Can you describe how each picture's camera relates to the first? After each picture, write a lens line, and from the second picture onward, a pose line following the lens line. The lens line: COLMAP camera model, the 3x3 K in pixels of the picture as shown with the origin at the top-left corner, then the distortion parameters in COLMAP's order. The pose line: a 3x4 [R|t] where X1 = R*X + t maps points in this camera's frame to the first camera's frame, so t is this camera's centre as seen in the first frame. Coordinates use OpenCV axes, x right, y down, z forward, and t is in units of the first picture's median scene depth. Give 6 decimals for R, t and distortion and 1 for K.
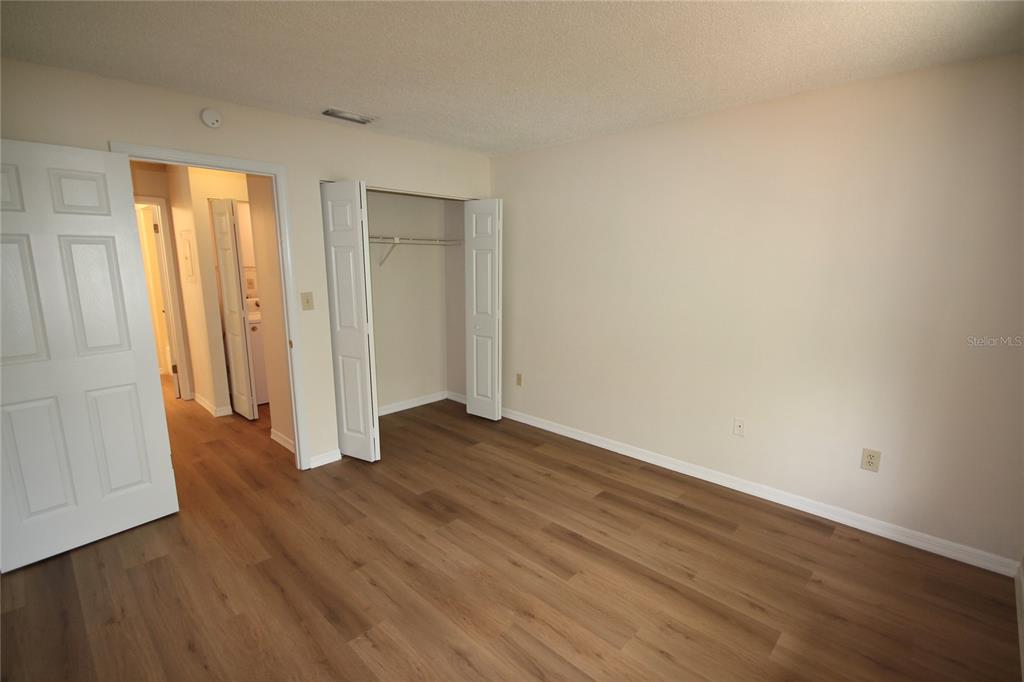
lens RADIAL K [[473.5, 0, 511.3], [0, 473.5, 350.2], [0, 0, 1]] dist [0.019368, -0.015077]
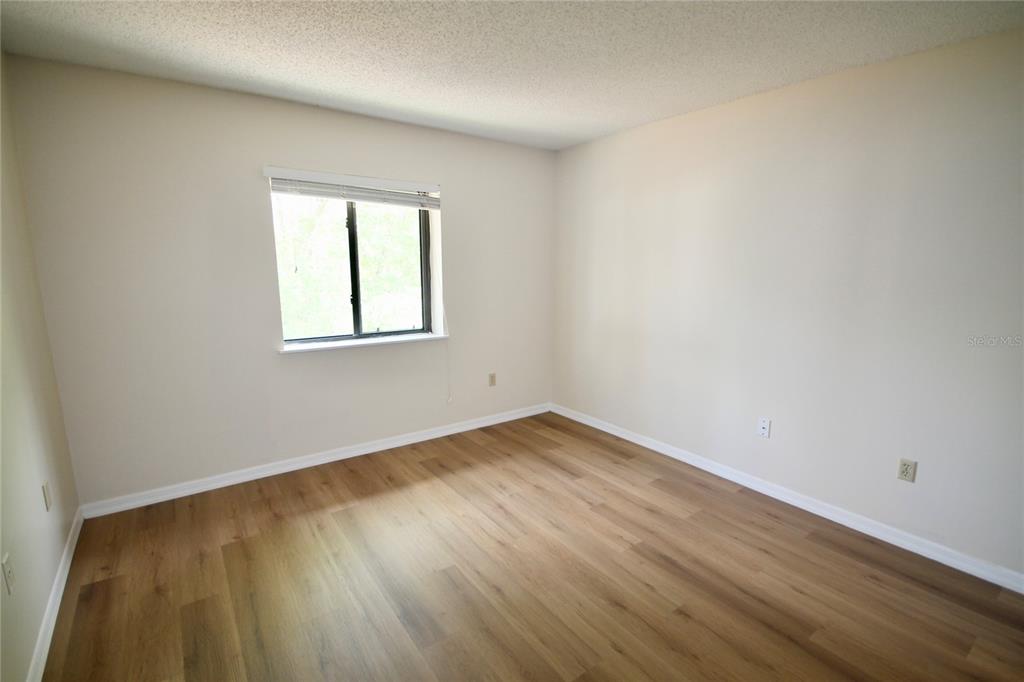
lens RADIAL K [[473.5, 0, 511.3], [0, 473.5, 350.2], [0, 0, 1]] dist [0.019368, -0.015077]
pose [[-0.985239, -0.038517, 0.166797, -0.158764], [0.023685, 0.934316, 0.355659, -0.308627], [-0.169540, 0.354359, -0.919612, 1.799278]]
